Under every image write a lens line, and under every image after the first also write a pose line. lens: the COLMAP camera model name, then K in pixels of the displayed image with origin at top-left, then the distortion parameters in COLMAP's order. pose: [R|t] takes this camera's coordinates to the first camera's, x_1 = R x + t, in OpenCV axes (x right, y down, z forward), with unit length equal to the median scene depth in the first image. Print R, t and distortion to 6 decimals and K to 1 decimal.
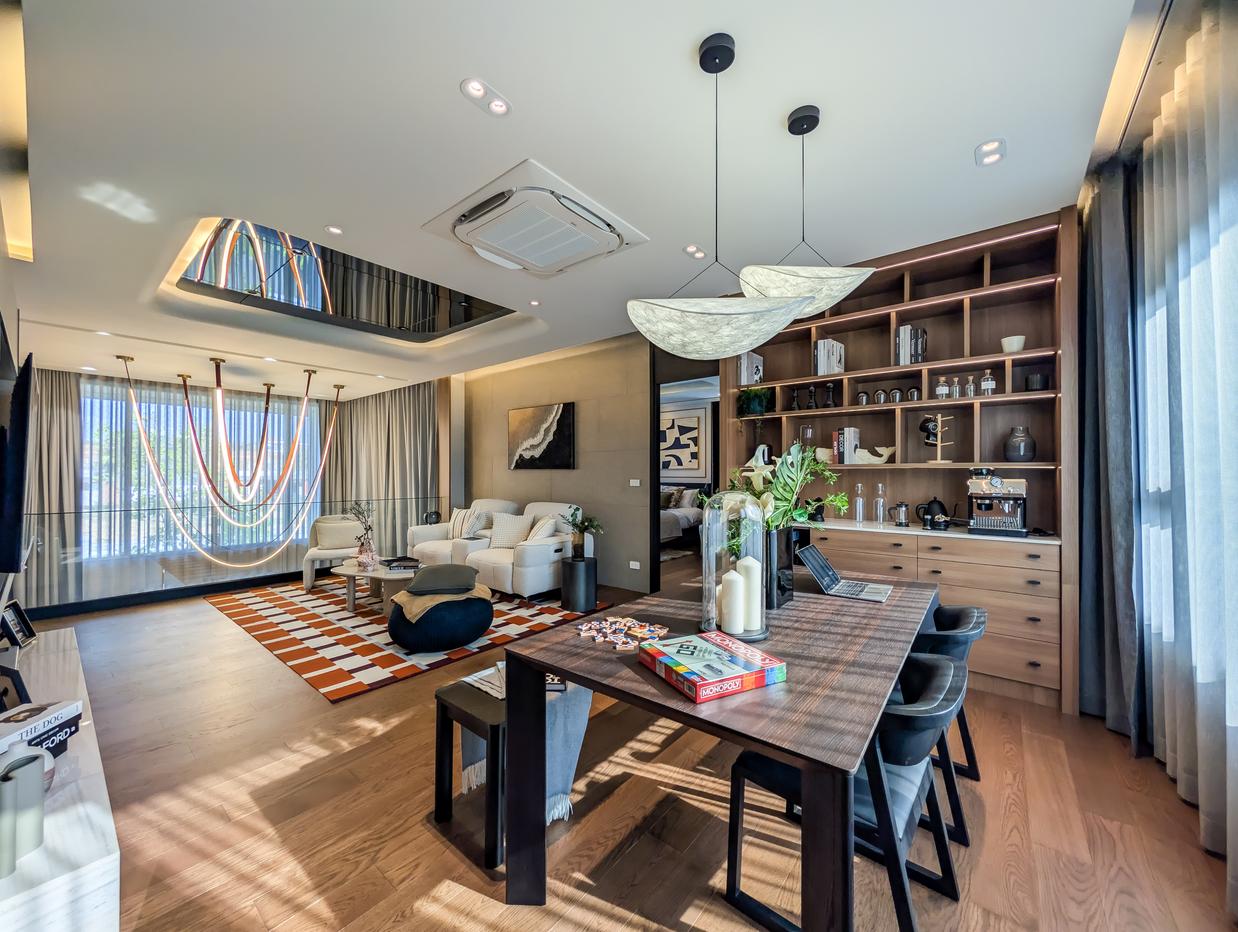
lens RADIAL K [[470.3, 0, 624.1], [0, 470.3, 469.7], [0, 0, 1]] dist [0.000389, 0.000022]
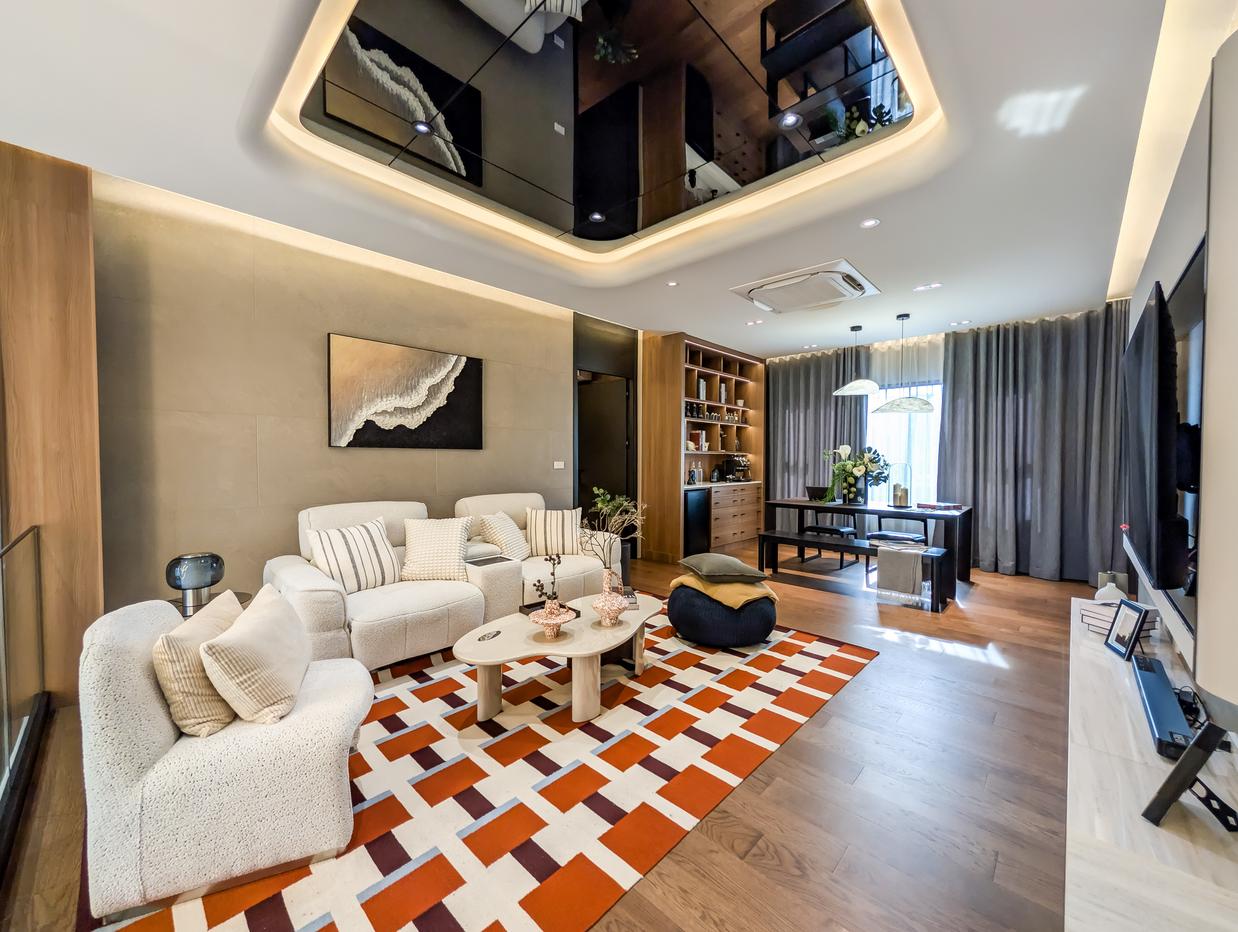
lens RADIAL K [[470.3, 0, 625.3], [0, 470.3, 464.3], [0, 0, 1]] dist [0.000389, 0.000022]
pose [[0.080584, -0.010757, 0.996690, -0.812167], [-0.004641, 0.999927, 0.011167, 0.013191], [-0.996737, -0.005525, 0.080529, 0.688511]]
